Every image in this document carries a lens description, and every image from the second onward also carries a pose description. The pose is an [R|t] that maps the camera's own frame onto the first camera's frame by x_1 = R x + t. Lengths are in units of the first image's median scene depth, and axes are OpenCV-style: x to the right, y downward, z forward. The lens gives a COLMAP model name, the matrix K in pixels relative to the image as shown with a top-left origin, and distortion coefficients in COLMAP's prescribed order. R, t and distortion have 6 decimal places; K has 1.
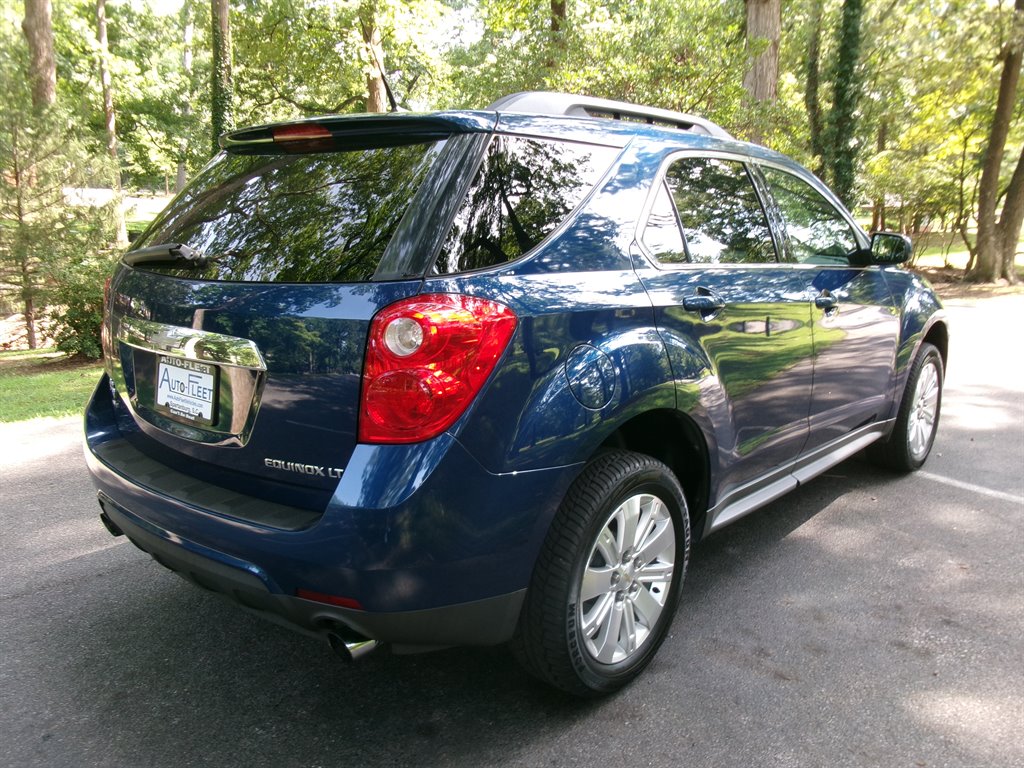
lens RADIAL K [[839.8, 0, 512.7], [0, 839.8, 381.6], [0, 0, 1]] dist [-0.003177, -0.001744]
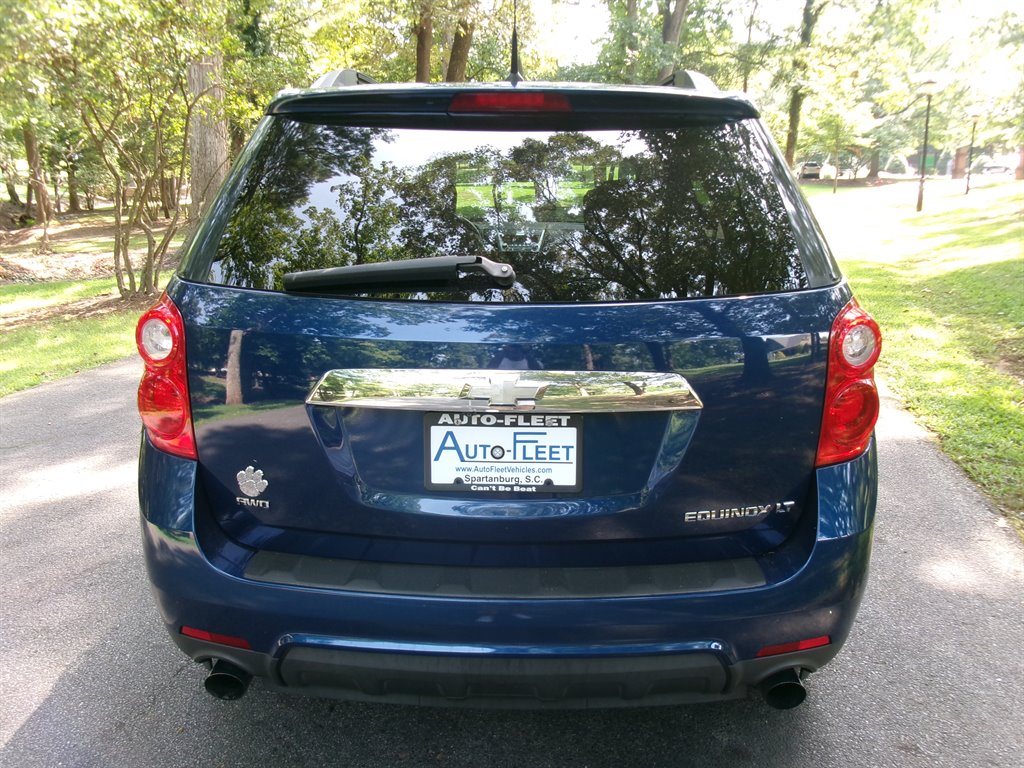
lens RADIAL K [[839.8, 0, 511.7], [0, 839.8, 385.2], [0, 0, 1]] dist [-0.003177, -0.001744]
pose [[0.761792, -0.156917, 0.628530, -0.816331], [0.122737, 0.987608, 0.097804, -0.117981], [-0.636088, 0.002638, 0.771612, 0.421292]]
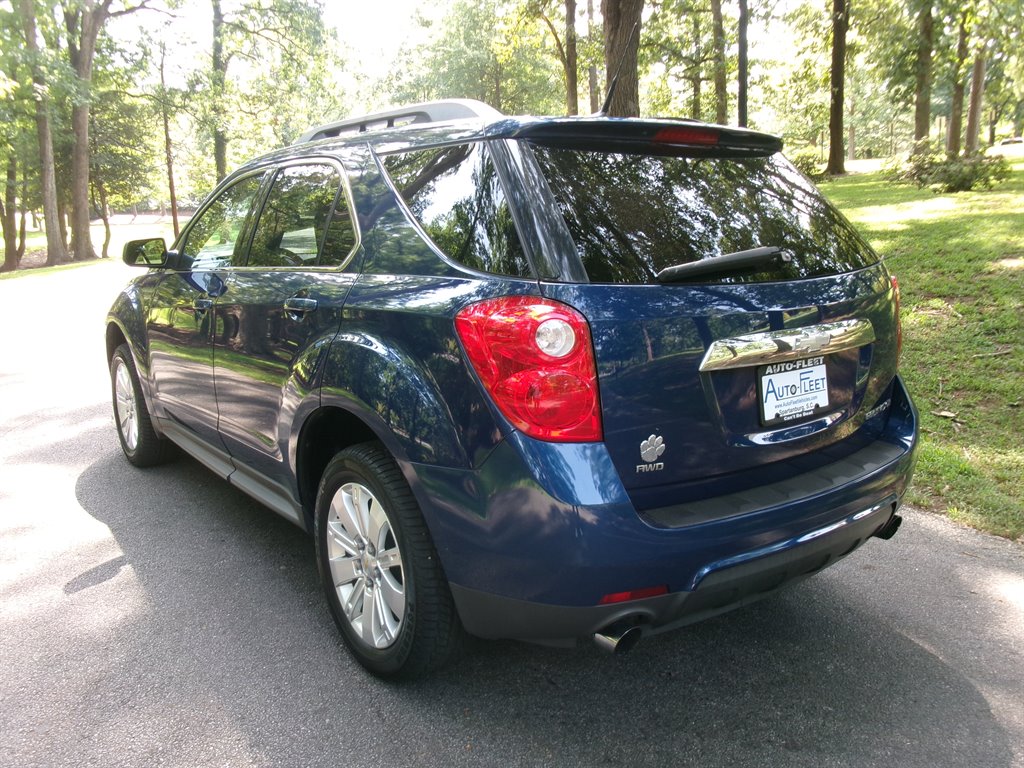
lens RADIAL K [[839.8, 0, 513.6], [0, 839.8, 383.2], [0, 0, 1]] dist [-0.003177, -0.001744]
pose [[0.209812, -0.198908, 0.957295, -1.383967], [0.205125, 0.966254, 0.155812, -0.218596], [-0.955982, 0.163674, 0.243533, 1.051794]]
